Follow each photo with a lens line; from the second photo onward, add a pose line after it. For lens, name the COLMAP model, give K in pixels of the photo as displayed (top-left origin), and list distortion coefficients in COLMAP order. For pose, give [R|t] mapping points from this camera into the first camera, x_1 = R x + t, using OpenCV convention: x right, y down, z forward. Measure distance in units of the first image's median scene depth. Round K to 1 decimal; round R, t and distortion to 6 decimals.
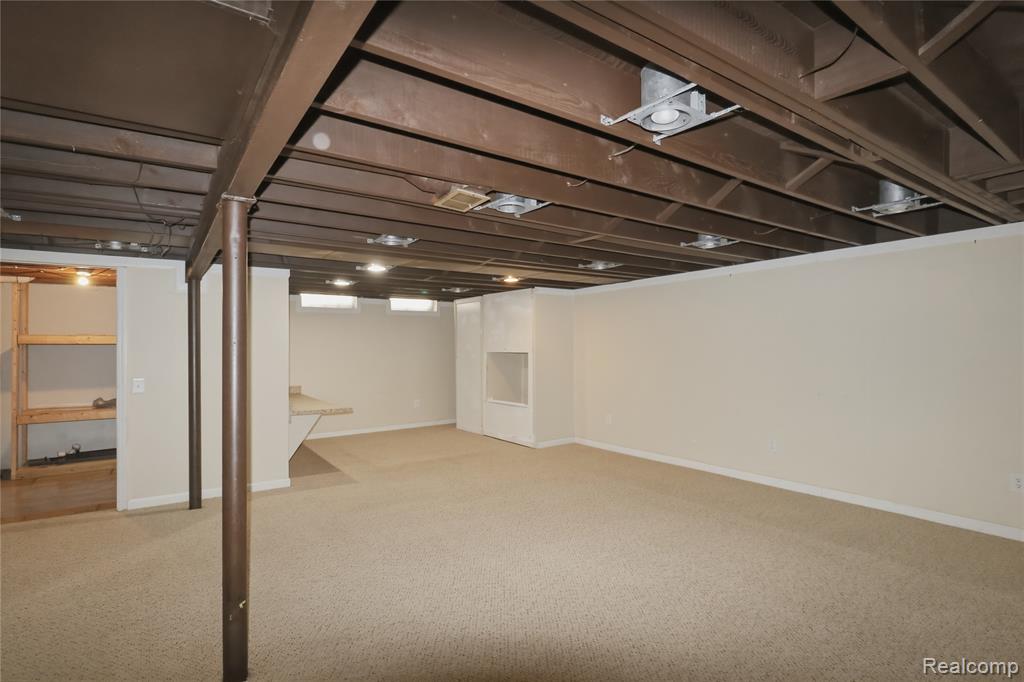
lens RADIAL K [[520.5, 0, 508.2], [0, 520.5, 339.5], [0, 0, 1]] dist [-0.001875, -0.000297]
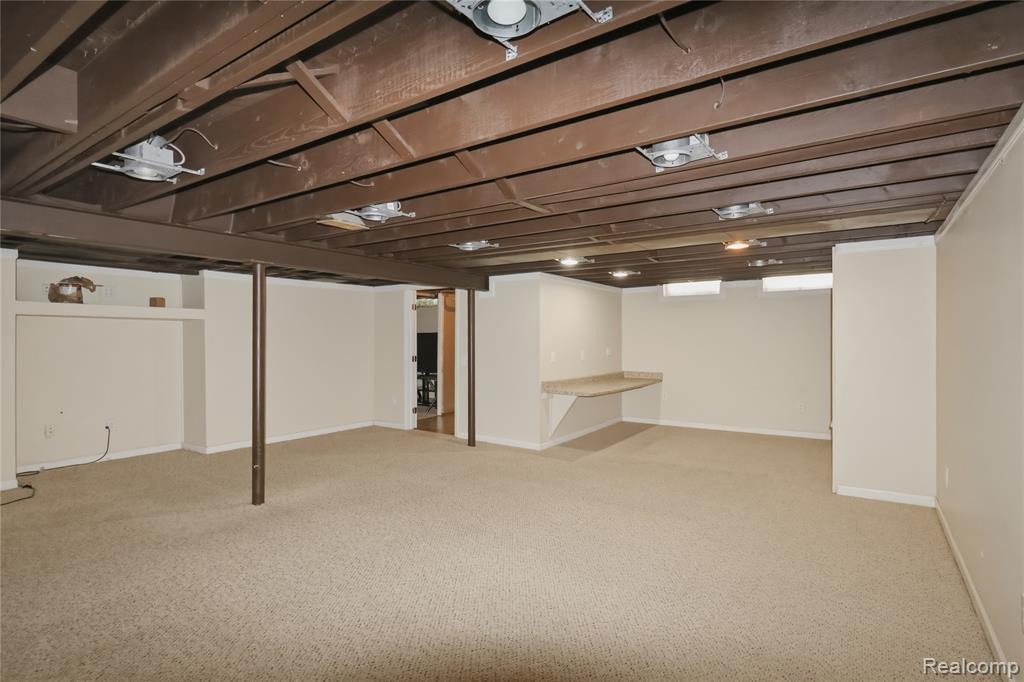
lens RADIAL K [[520.5, 0, 508.2], [0, 520.5, 339.5], [0, 0, 1]] dist [-0.001875, -0.000297]
pose [[0.330063, 0.011875, -0.943884, 0.808907], [0.014278, 0.999744, 0.017571, 0.000044], [0.943851, -0.019276, 0.329809, 0.610282]]
